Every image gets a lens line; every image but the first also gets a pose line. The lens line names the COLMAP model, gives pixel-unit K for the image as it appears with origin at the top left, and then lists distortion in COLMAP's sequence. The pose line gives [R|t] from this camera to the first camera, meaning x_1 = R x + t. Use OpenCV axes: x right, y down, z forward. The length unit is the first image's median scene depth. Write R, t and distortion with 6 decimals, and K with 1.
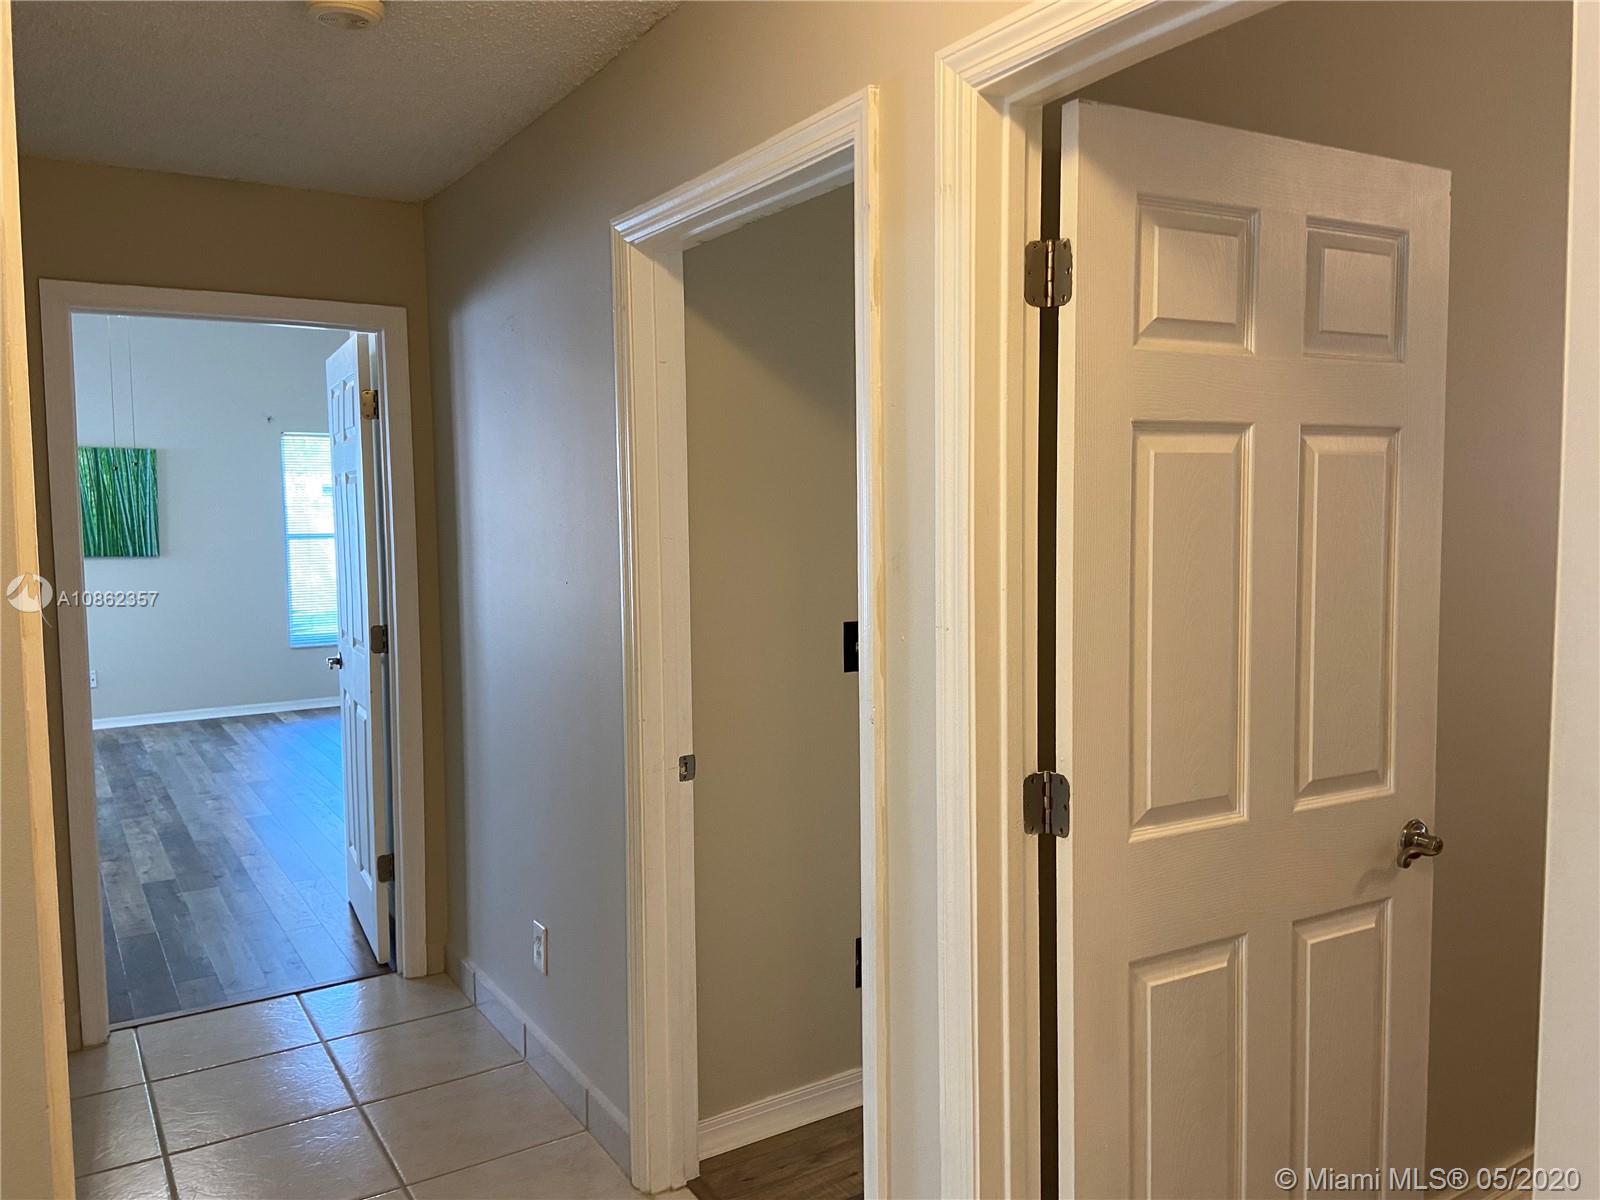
lens RADIAL K [[1200.3, 0, 807.2], [0, 1200.3, 591.9], [0, 0, 1]] dist [0.109568, -0.132367]
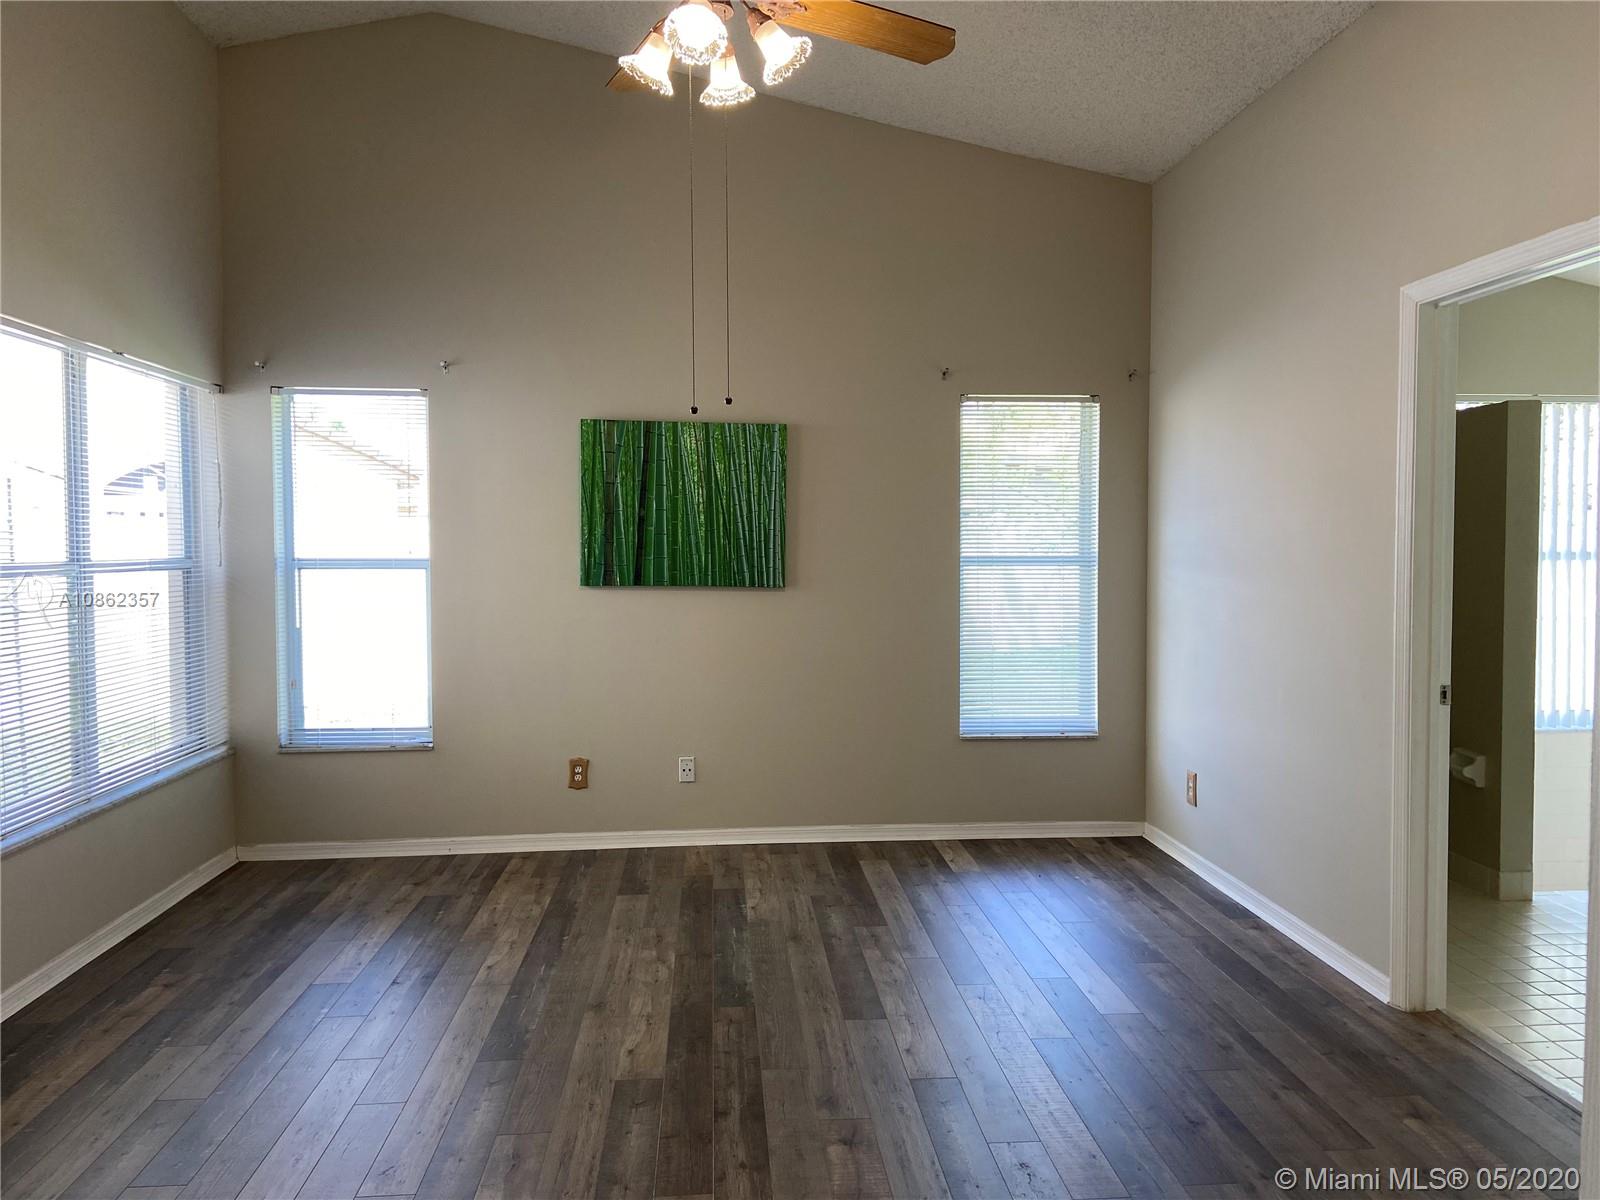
lens RADIAL K [[1200.3, 0, 803.8], [0, 1200.3, 590.7], [0, 0, 1]] dist [0.109568, -0.132367]
pose [[0.881068, 0.026452, -0.472250, -0.487941], [-0.039791, 0.999041, -0.018278, -0.036371], [0.471313, 0.034896, 0.881275, 0.988383]]
